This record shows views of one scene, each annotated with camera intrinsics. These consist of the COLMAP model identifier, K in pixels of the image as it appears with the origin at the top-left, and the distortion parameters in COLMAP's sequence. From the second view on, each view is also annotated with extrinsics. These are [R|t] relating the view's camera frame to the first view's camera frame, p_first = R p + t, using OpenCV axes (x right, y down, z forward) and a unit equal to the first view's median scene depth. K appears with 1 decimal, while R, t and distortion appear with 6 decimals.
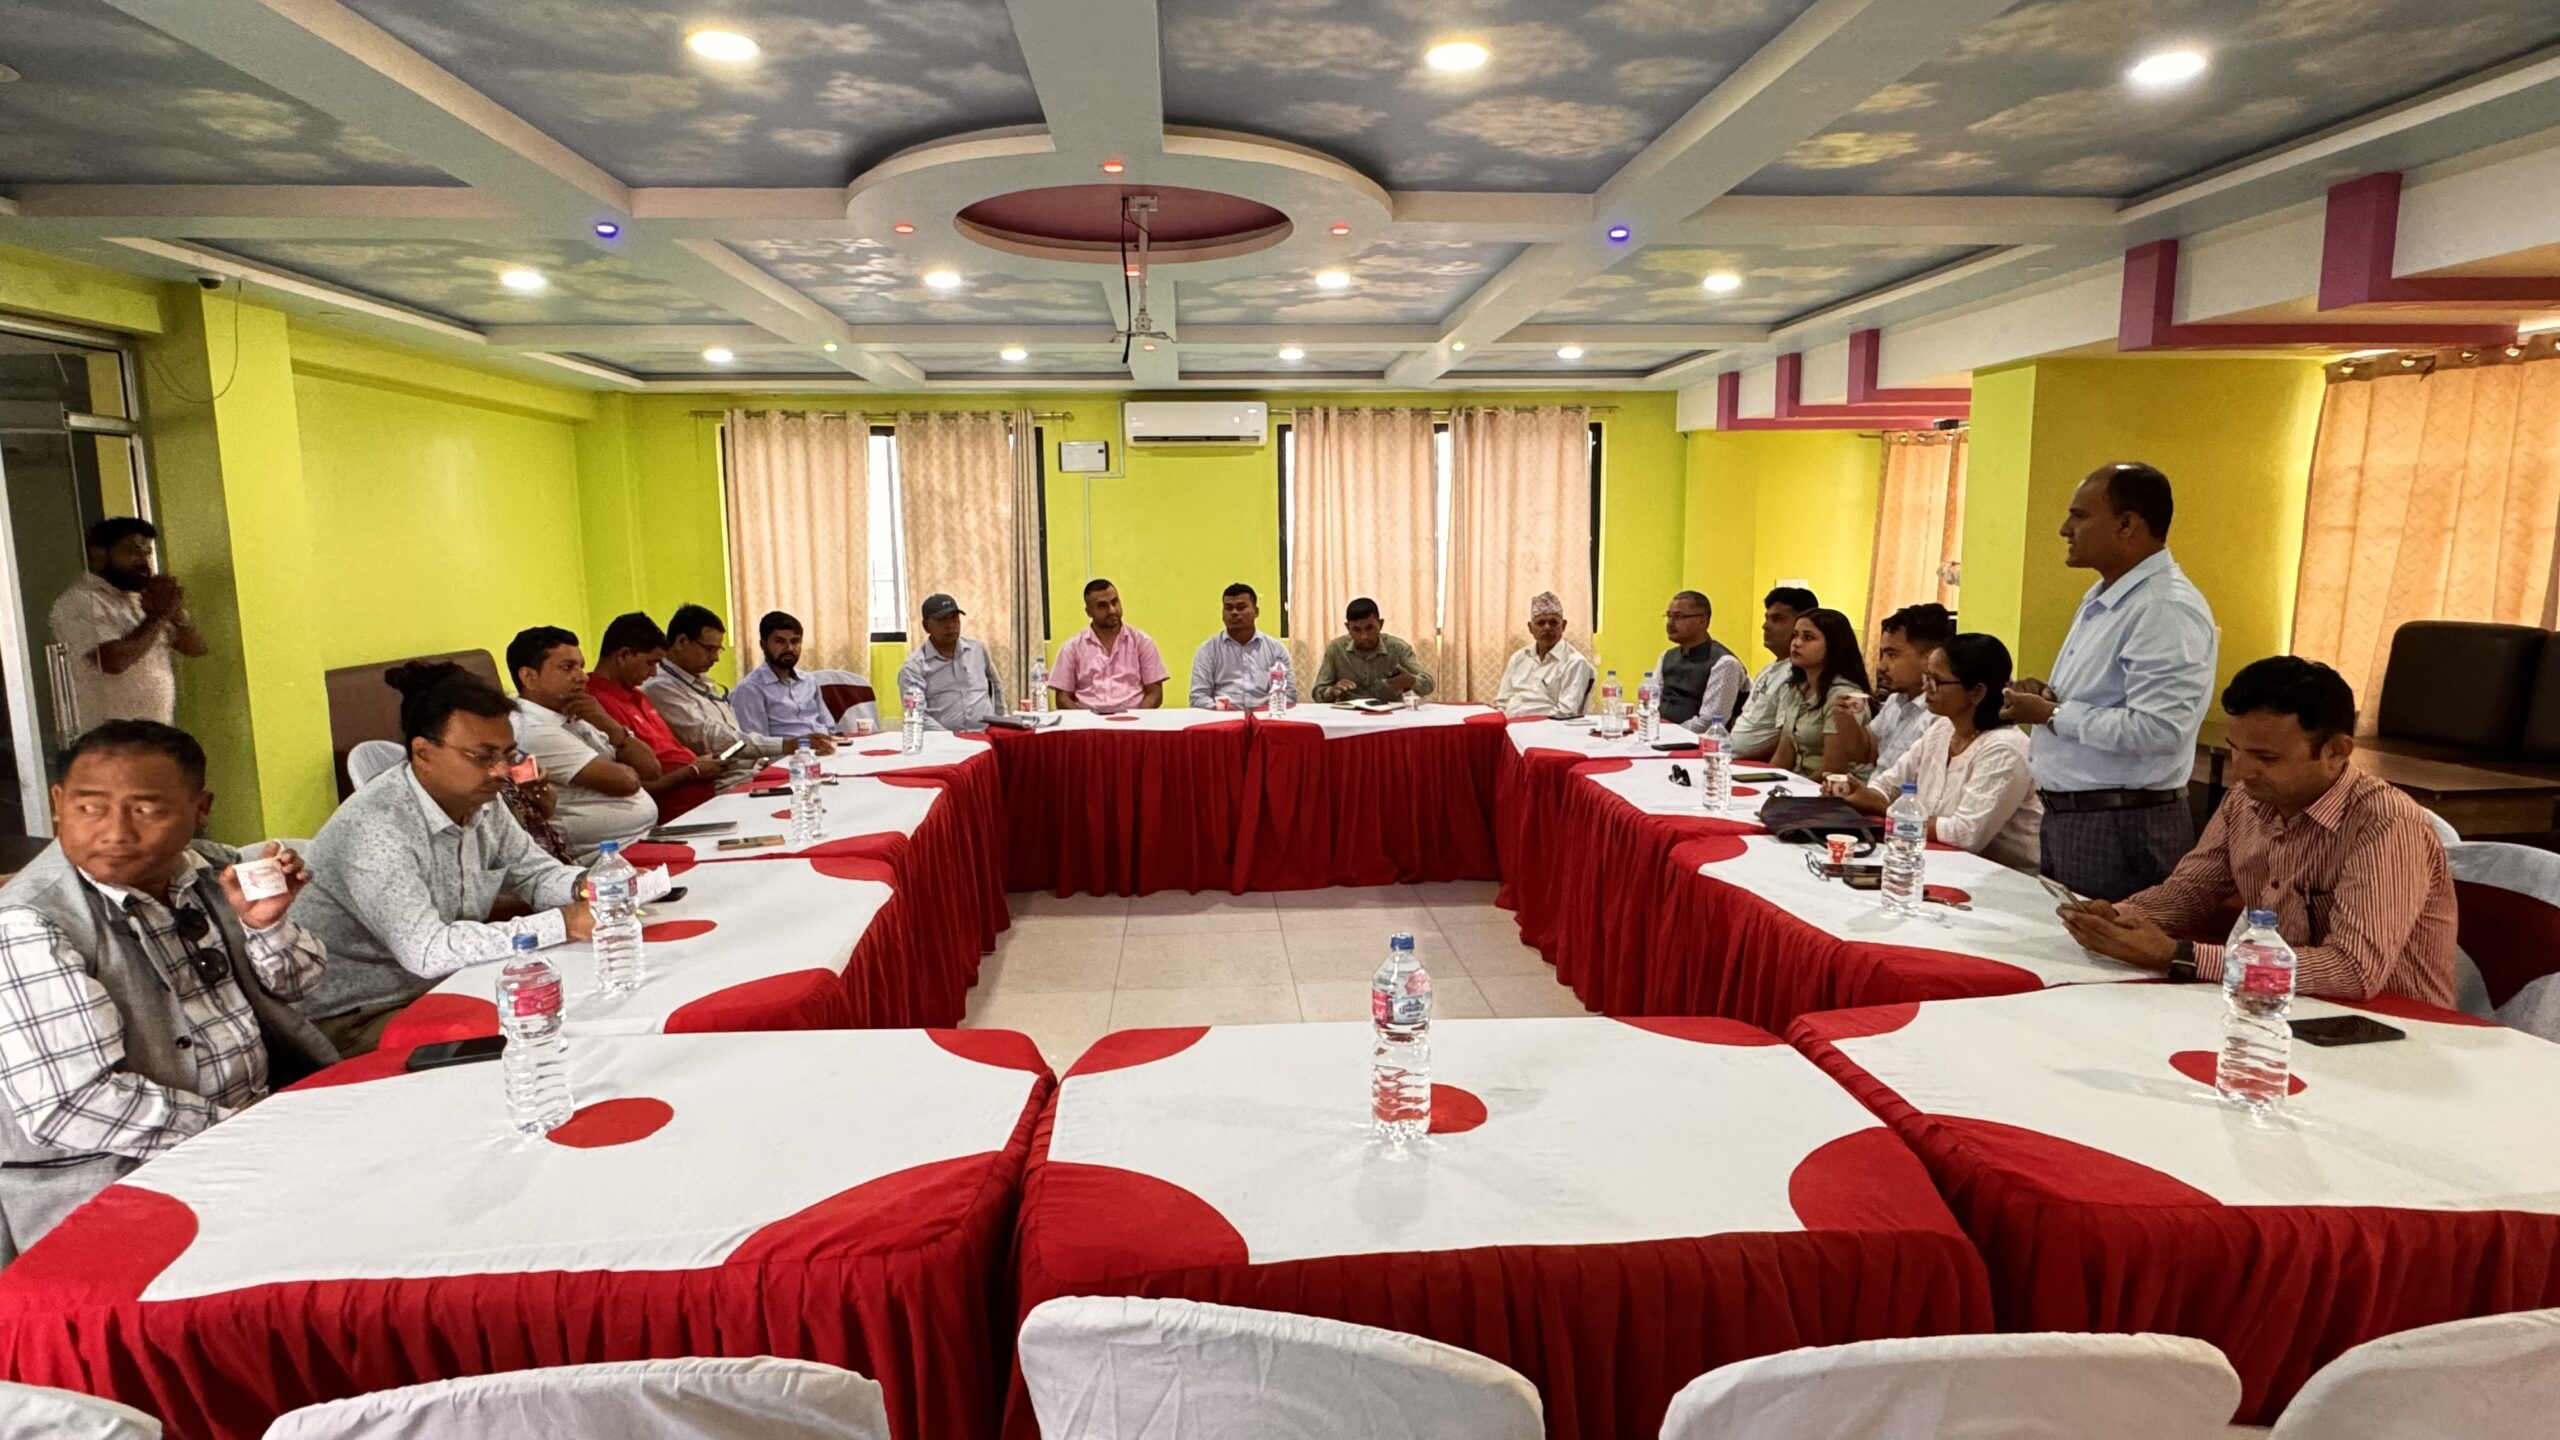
lens RADIAL K [[1279.7, 0, 1282.0], [0, 1279.7, 722.9], [0, 0, 1]] dist [0.000919, 0.000018]
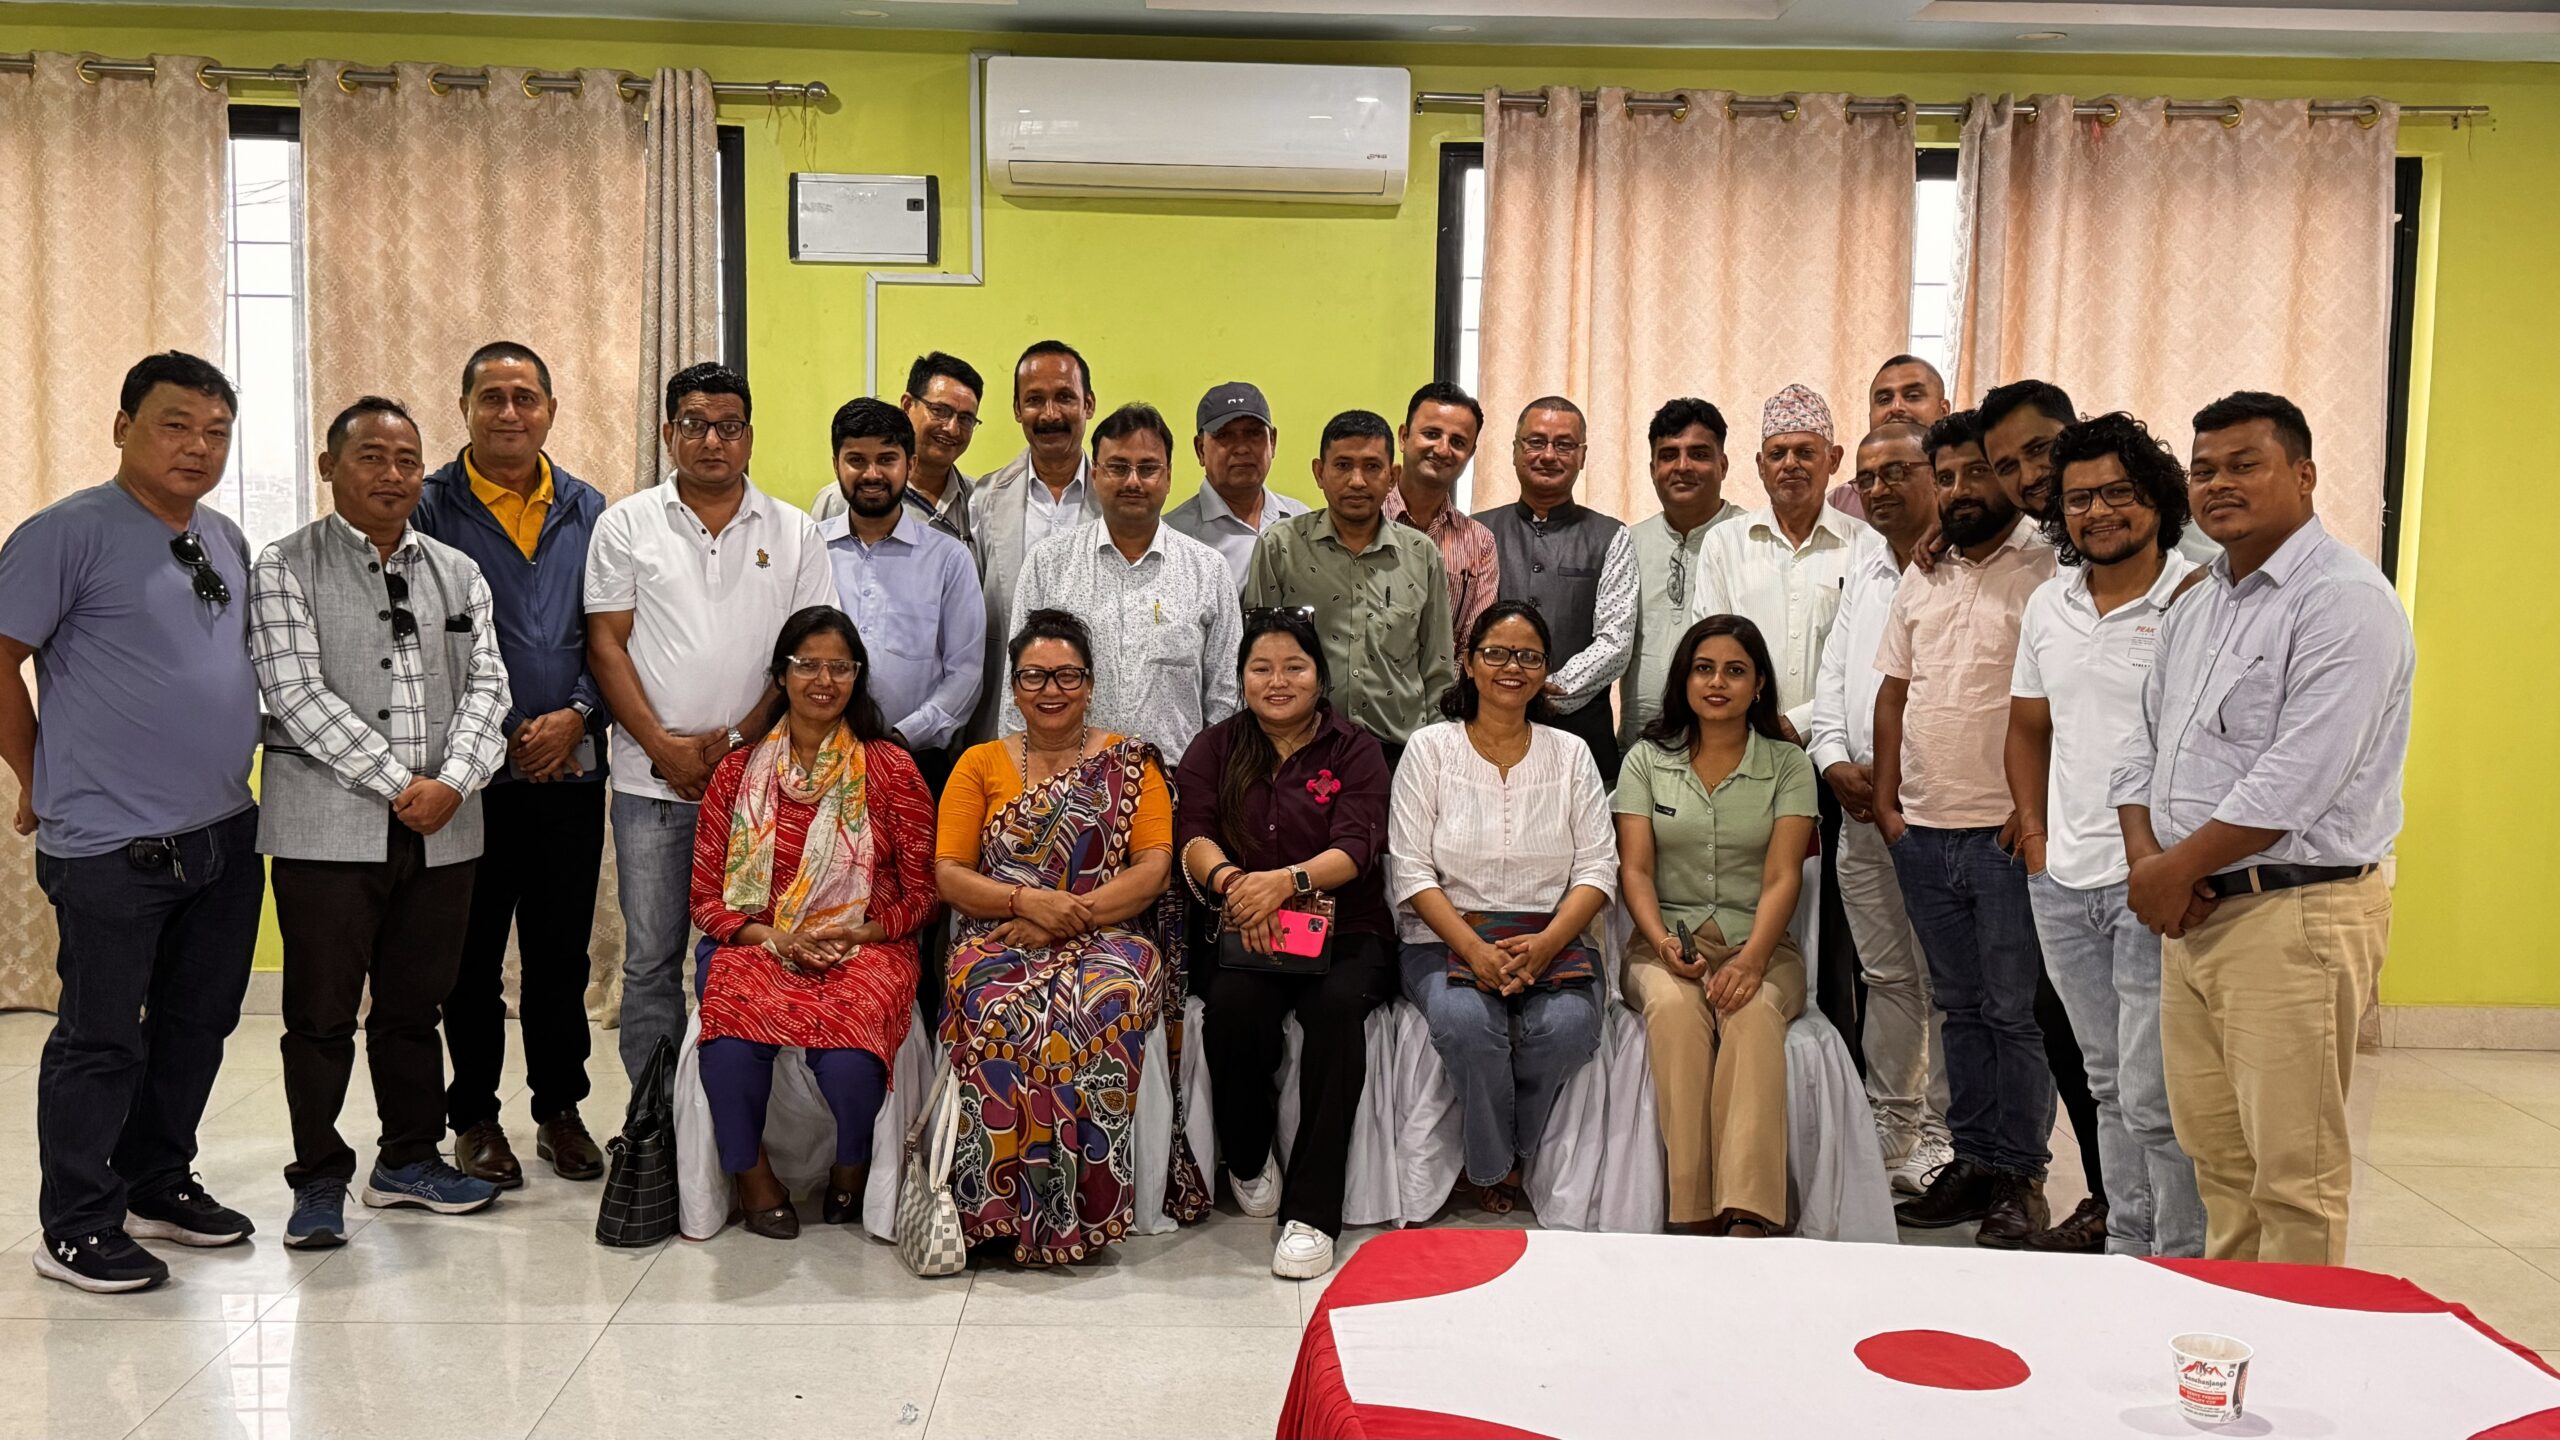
lens RADIAL K [[2593.0, 0, 1278.0], [0, 2593.0, 722.4], [0, 0, 1]] dist [-0.007348, 0.000000]
pose [[0.997893, 0.036056, -0.053947, -0.004213], [-0.039004, 0.997744, -0.054636, -0.042498], [0.051855, 0.056625, 0.997048, 0.334584]]
